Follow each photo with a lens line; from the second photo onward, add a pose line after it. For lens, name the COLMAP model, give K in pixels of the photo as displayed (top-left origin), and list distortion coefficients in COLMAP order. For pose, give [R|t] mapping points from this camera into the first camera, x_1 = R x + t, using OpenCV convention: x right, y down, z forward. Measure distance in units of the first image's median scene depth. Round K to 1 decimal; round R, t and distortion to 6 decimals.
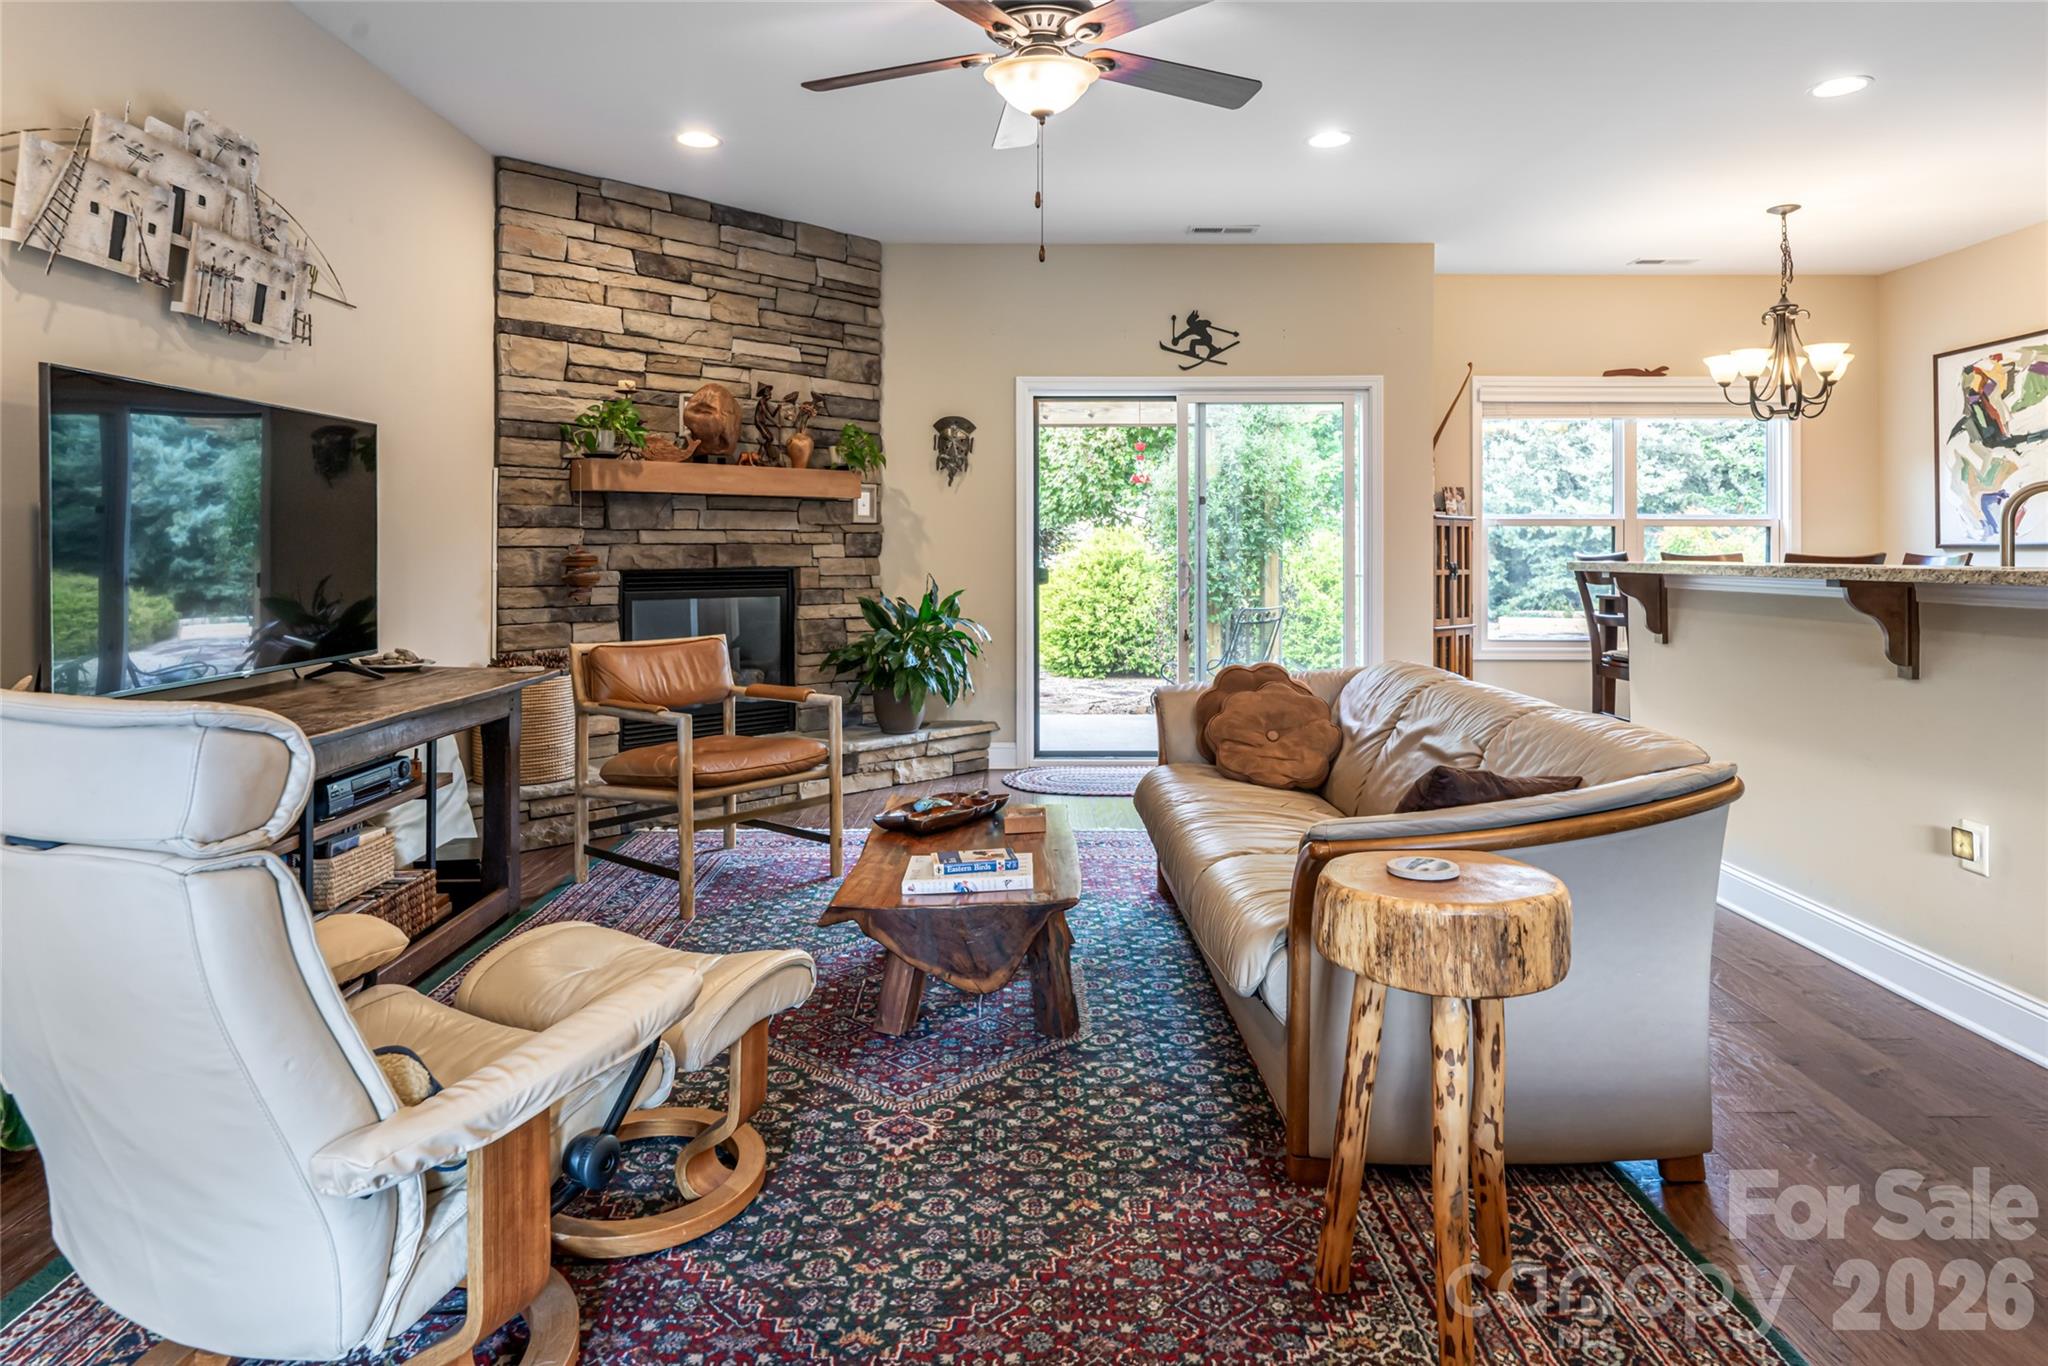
lens RADIAL K [[1050.7, 0, 1108.8], [0, 1050.7, 543.6], [0, 0, 1]] dist [-0.002830, 0.002048]
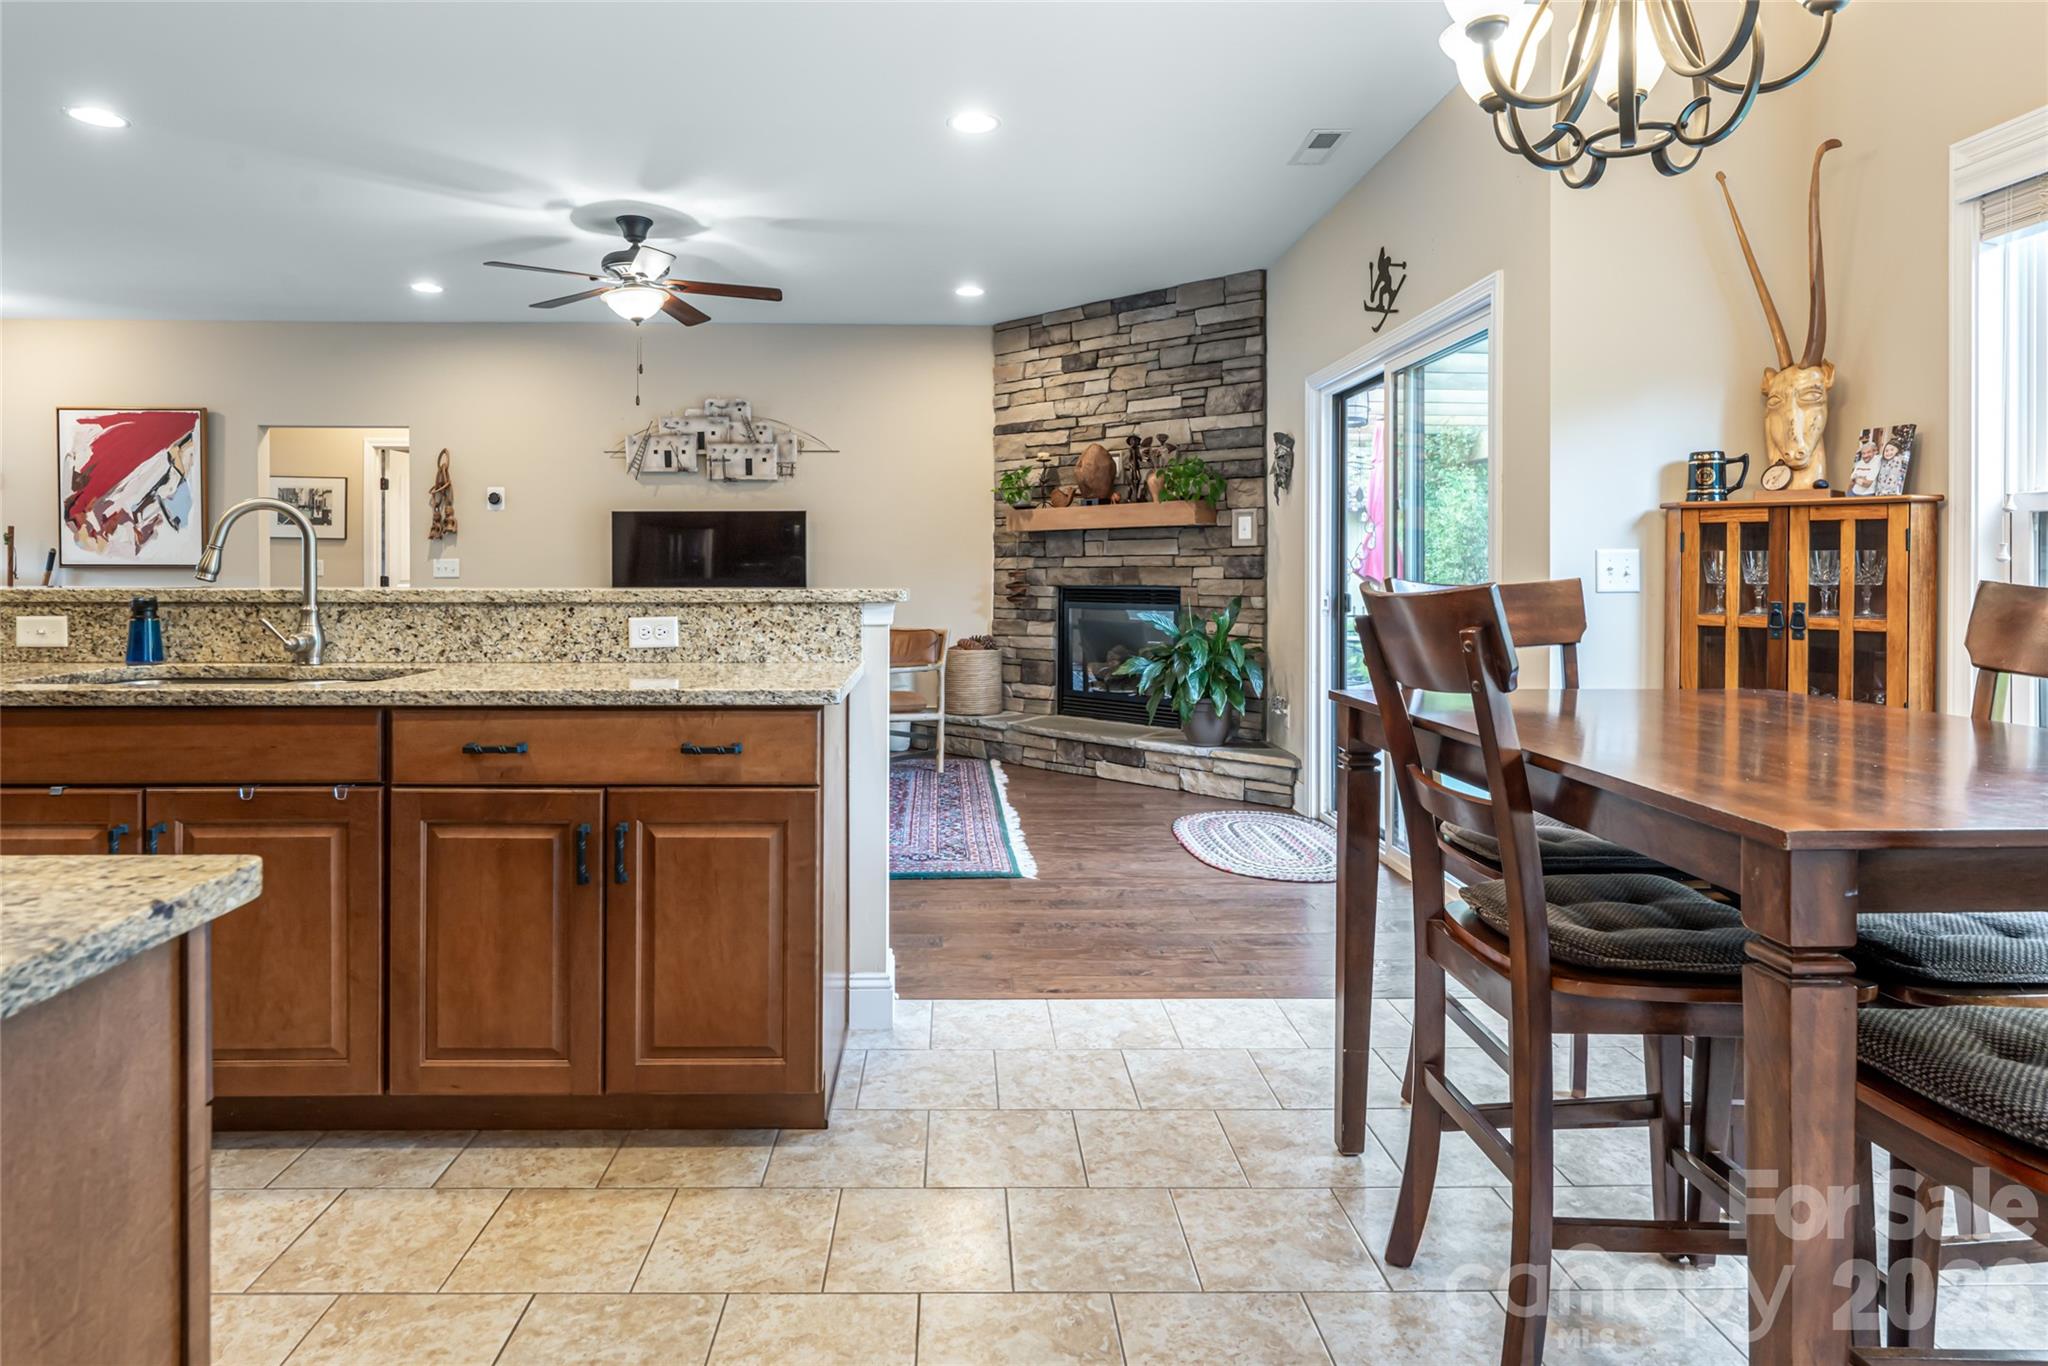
lens RADIAL K [[1117.5, 0, 1035.9], [0, 1117.5, 574.7], [0, 0, 1]] dist [0.002724, -0.000216]
pose [[0.083491, 0.003935, -0.996501, 0.870348], [0.004539, 0.999980, 0.004329, 0.003042], [0.996498, -0.004884, 0.083471, 0.713463]]
